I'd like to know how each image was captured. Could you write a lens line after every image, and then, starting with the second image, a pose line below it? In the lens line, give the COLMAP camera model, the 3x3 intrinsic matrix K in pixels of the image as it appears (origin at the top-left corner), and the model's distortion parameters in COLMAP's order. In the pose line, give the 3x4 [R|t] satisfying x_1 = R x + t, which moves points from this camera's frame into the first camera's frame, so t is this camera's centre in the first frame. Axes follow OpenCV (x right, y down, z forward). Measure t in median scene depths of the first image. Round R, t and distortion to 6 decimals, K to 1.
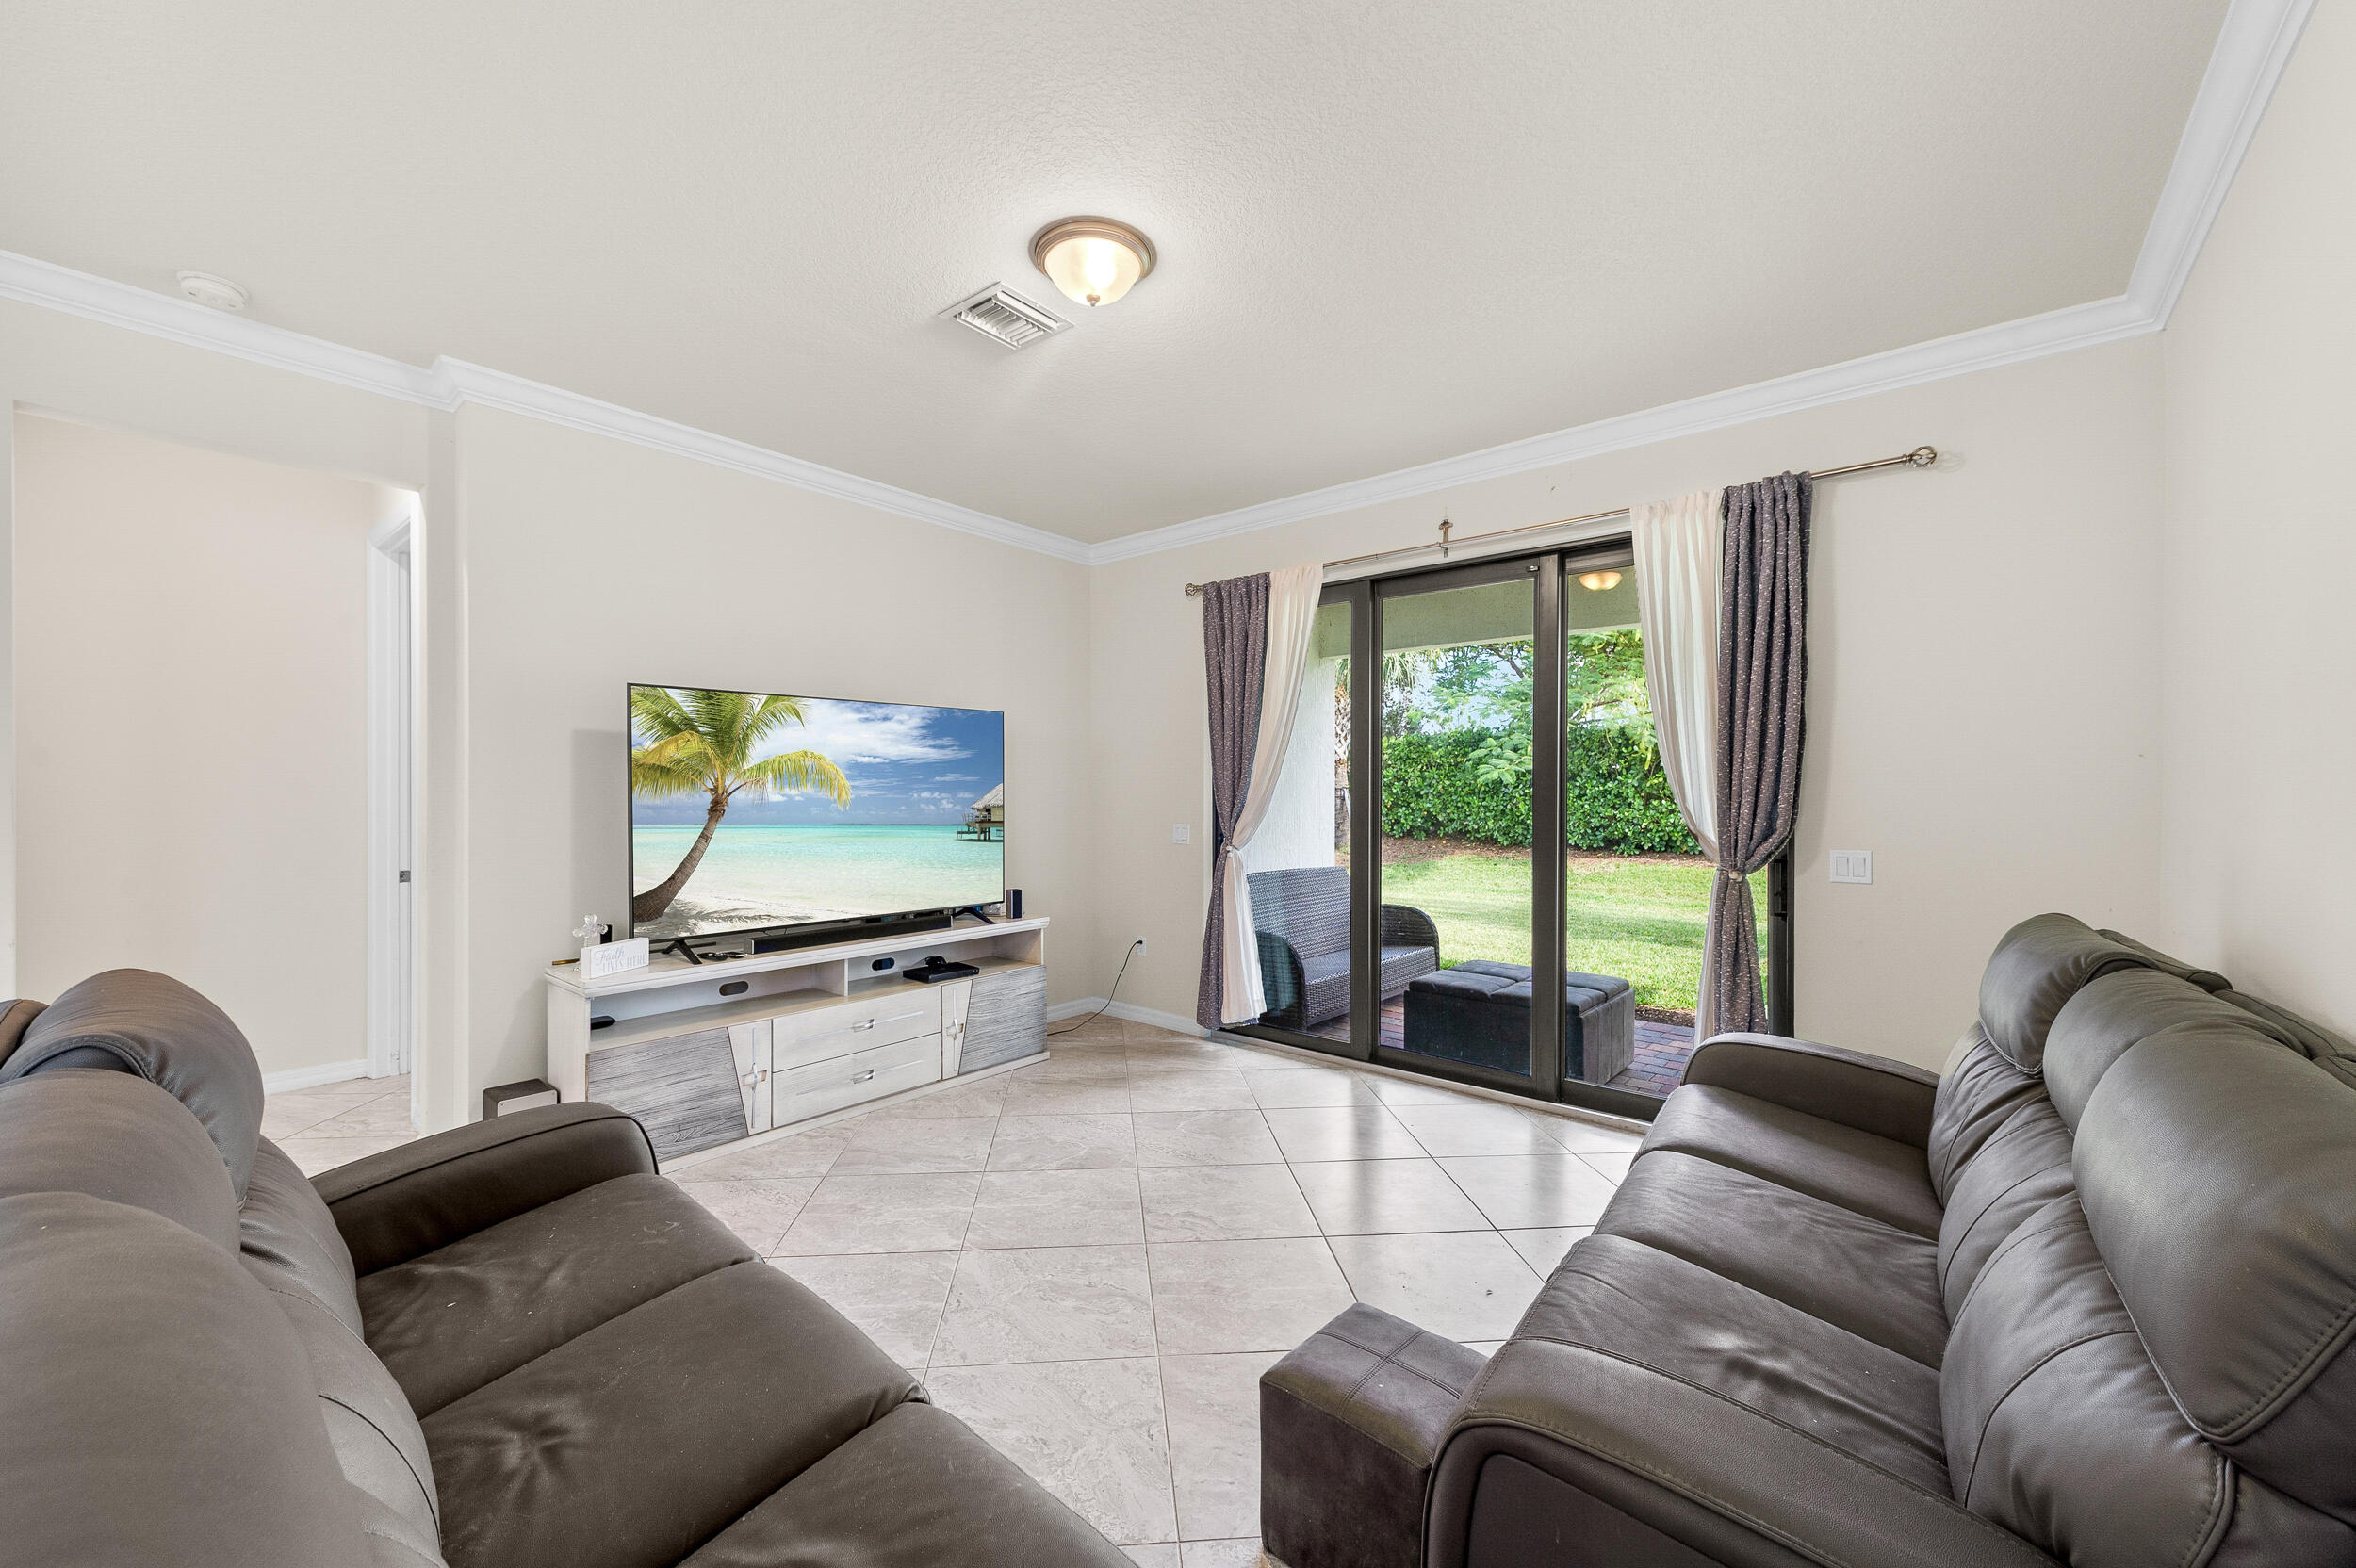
lens RADIAL K [[920.0, 0, 1202.8], [0, 920.0, 791.7], [0, 0, 1]] dist [0.051942, 0.000043]
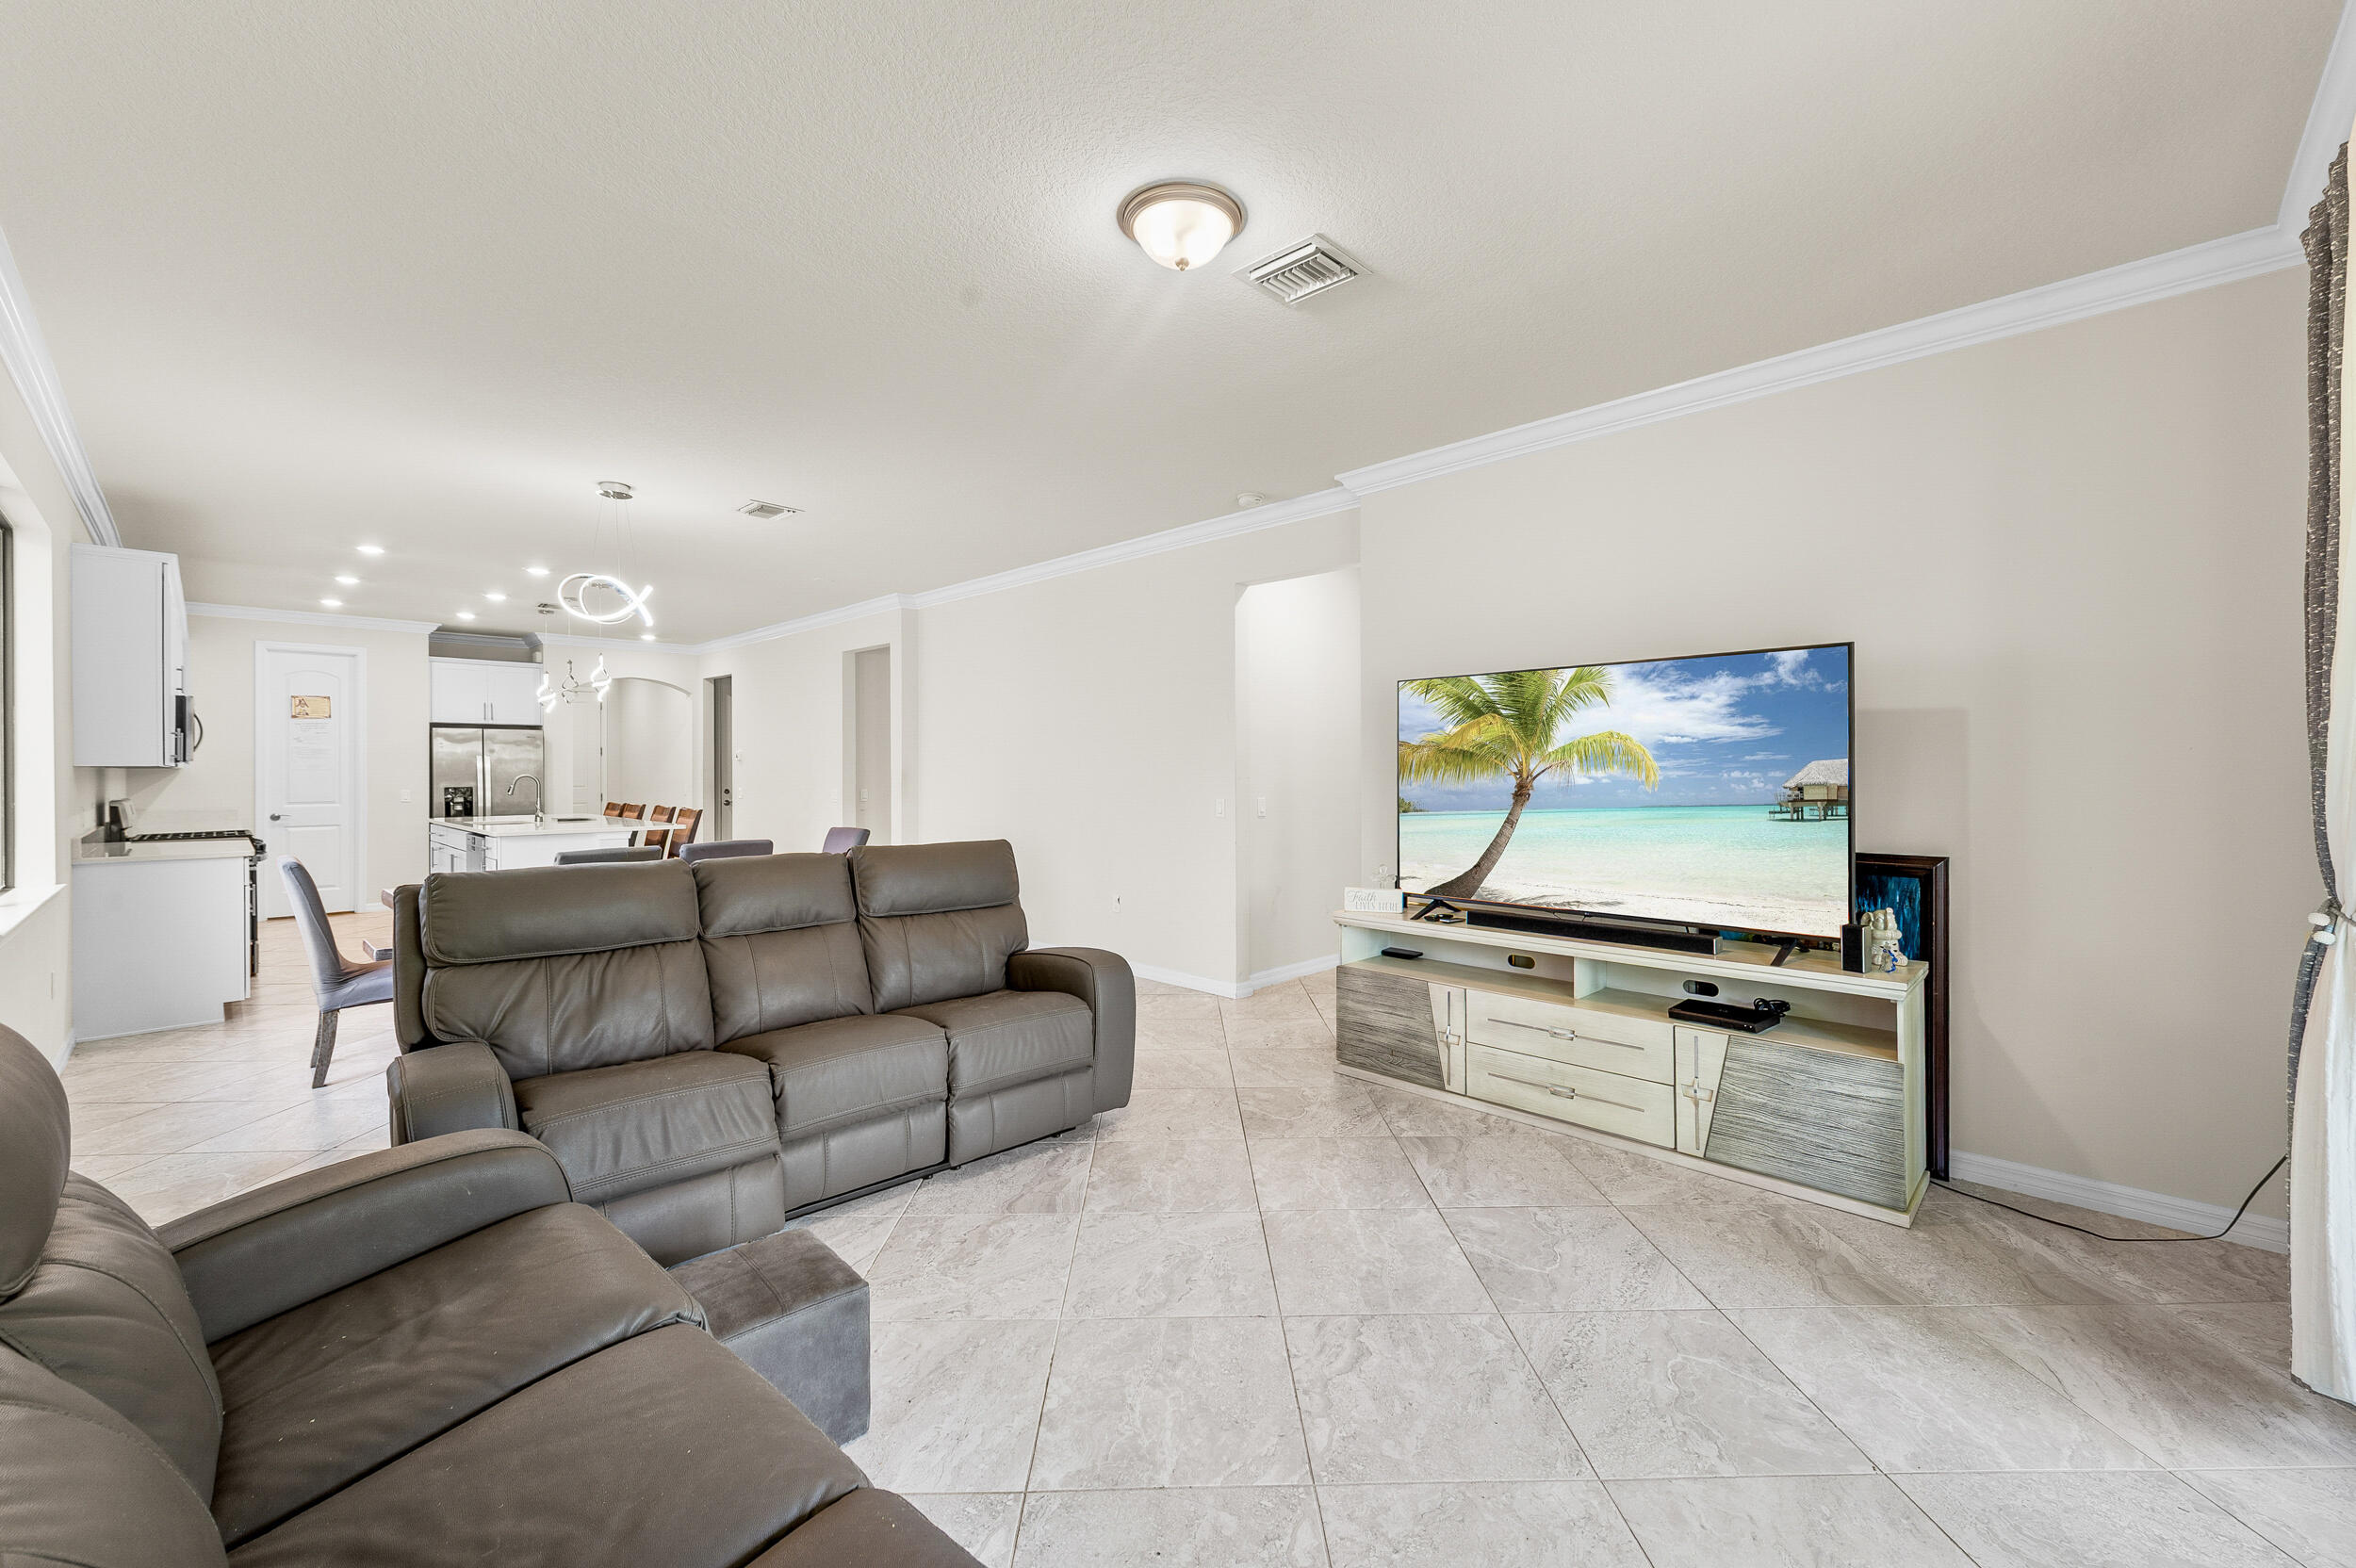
lens RADIAL K [[930.1, 0, 1182.2], [0, 930.1, 770.1], [0, 0, 1]] dist [0.000845, -0.000016]
pose [[-0.088779, -0.010155, -0.996000, 0.524857], [-0.006587, 0.999932, -0.009608, 0.008689], [0.996030, 0.005707, -0.088839, 0.673857]]
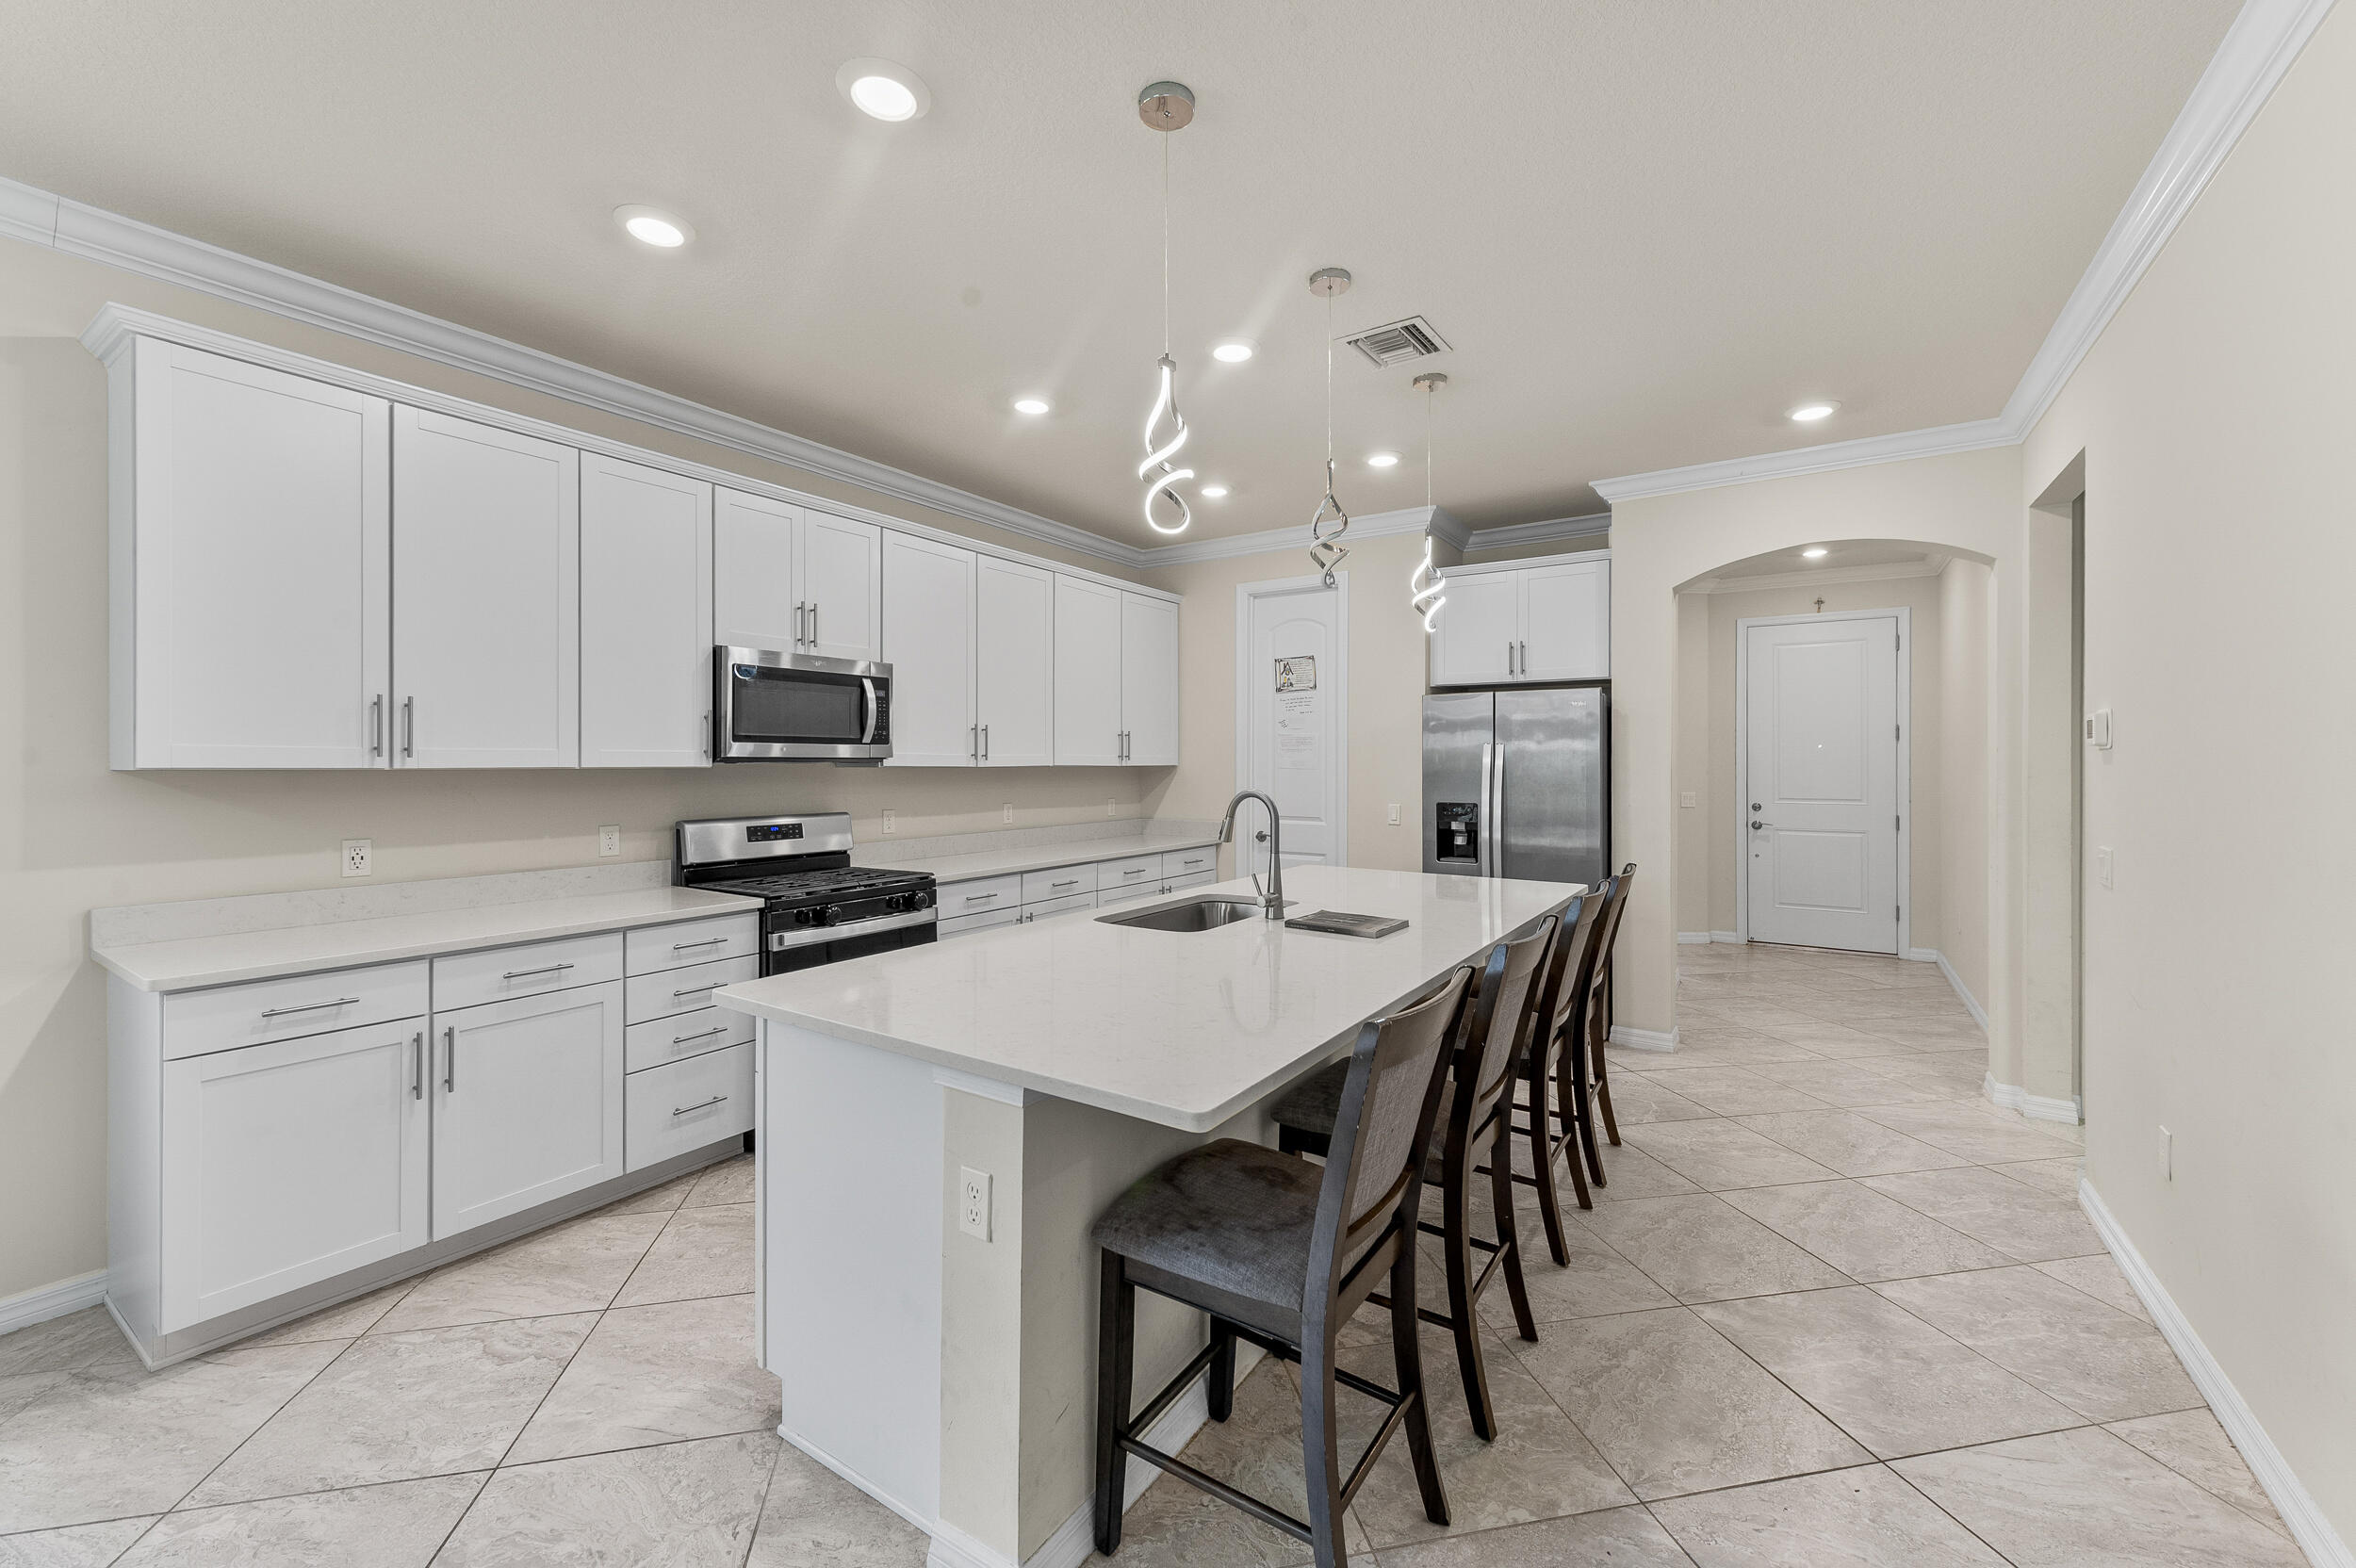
lens RADIAL K [[930.1, 0, 1182.2], [0, 930.1, 770.1], [0, 0, 1]] dist [0.000845, -0.000016]
pose [[-0.995178, -0.008267, -0.097738, -1.146040], [-0.009944, 0.999811, 0.016686, -0.019902], [0.097581, 0.017578, -0.995072, -0.134281]]
